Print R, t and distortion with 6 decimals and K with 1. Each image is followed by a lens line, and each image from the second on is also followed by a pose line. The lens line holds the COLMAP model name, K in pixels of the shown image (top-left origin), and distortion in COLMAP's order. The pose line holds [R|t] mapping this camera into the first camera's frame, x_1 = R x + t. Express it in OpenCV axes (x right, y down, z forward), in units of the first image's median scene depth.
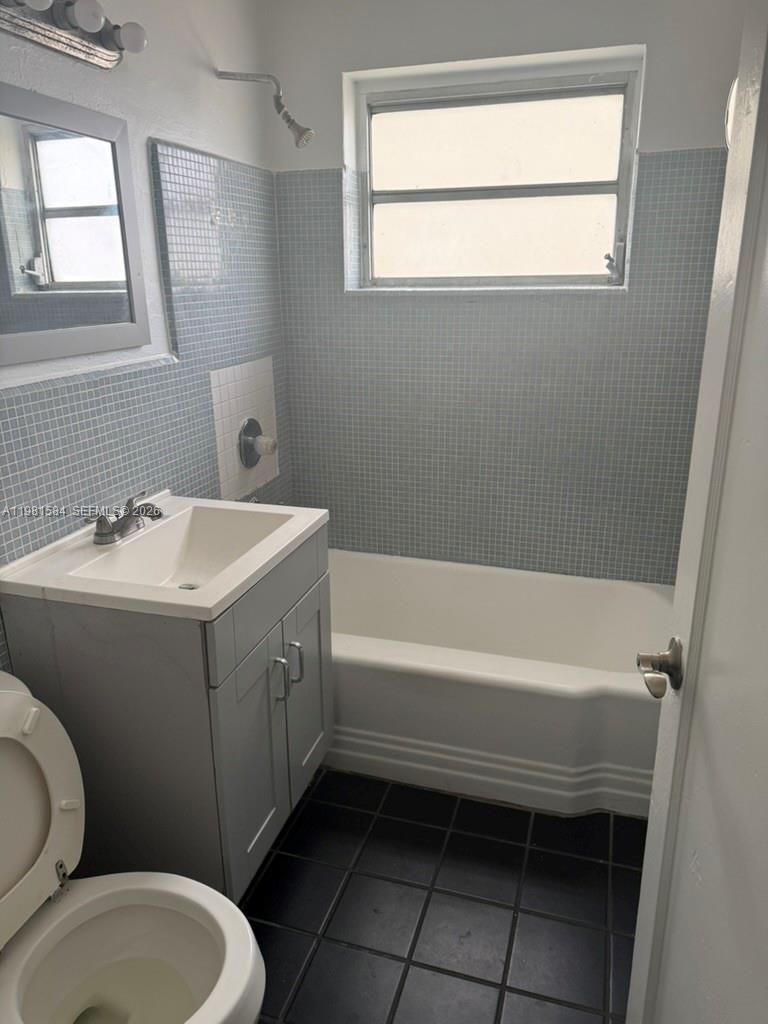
lens RADIAL K [[758.8, 0, 384.0], [0, 758.8, 512.0], [0, 0, 1]] dist [-0.000537, -0.001860]
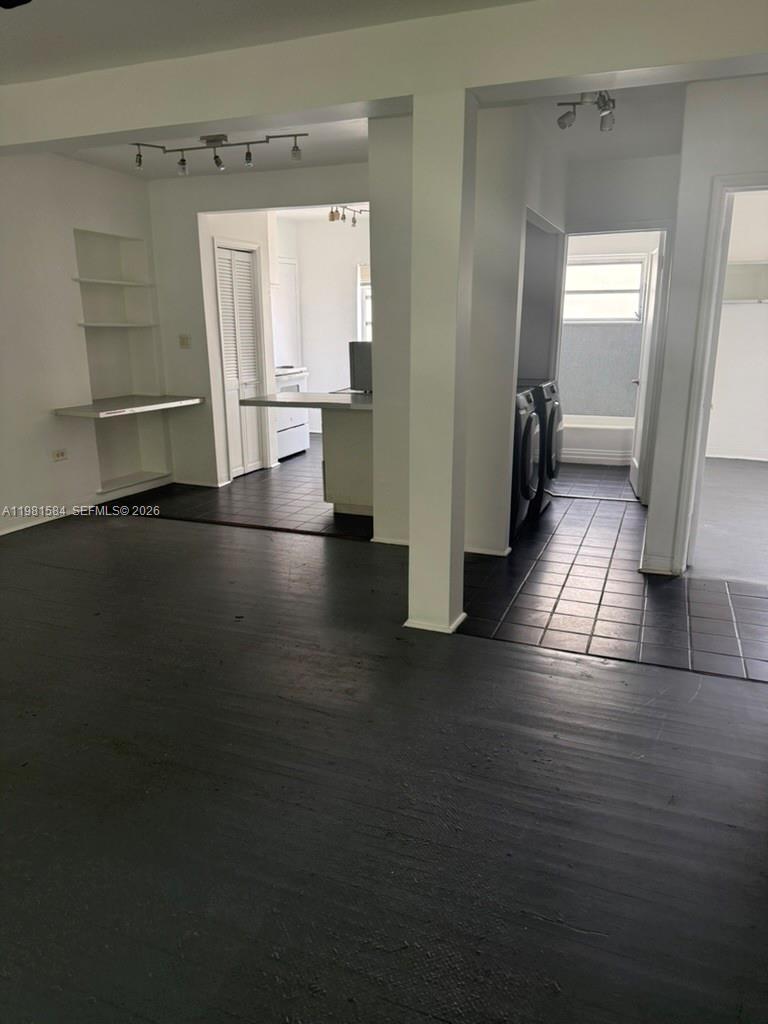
lens RADIAL K [[723.3, 0, 384.0], [0, 723.3, 512.0], [0, 0, 1]] dist [0.005656, 0.000398]
pose [[0.995814, 0.032974, -0.085252, -0.469750], [-0.036492, 0.998532, -0.040038, 0.657246], [0.083807, 0.042981, 0.995555, -2.069536]]
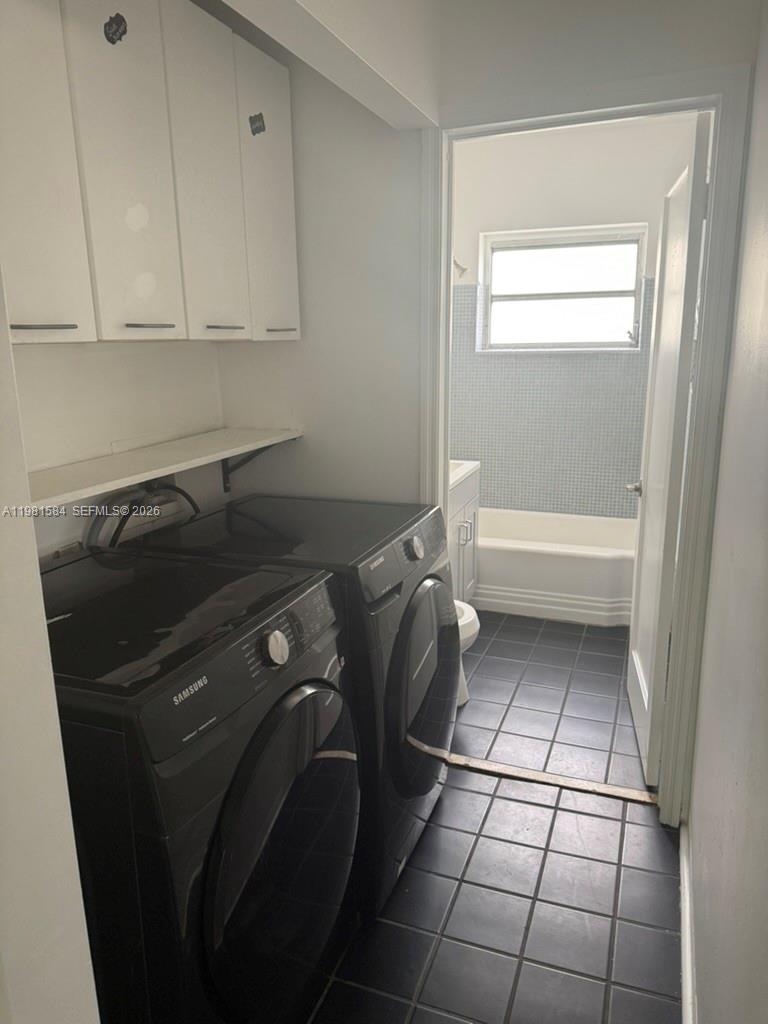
lens RADIAL K [[723.3, 0, 384.0], [0, 723.3, 512.0], [0, 0, 1]] dist [0.005656, 0.000398]
pose [[0.996895, 0.012590, -0.077729, -0.138199], [-0.017619, 0.997771, -0.064364, 0.199803], [0.076745, 0.065534, 0.994895, -0.690848]]
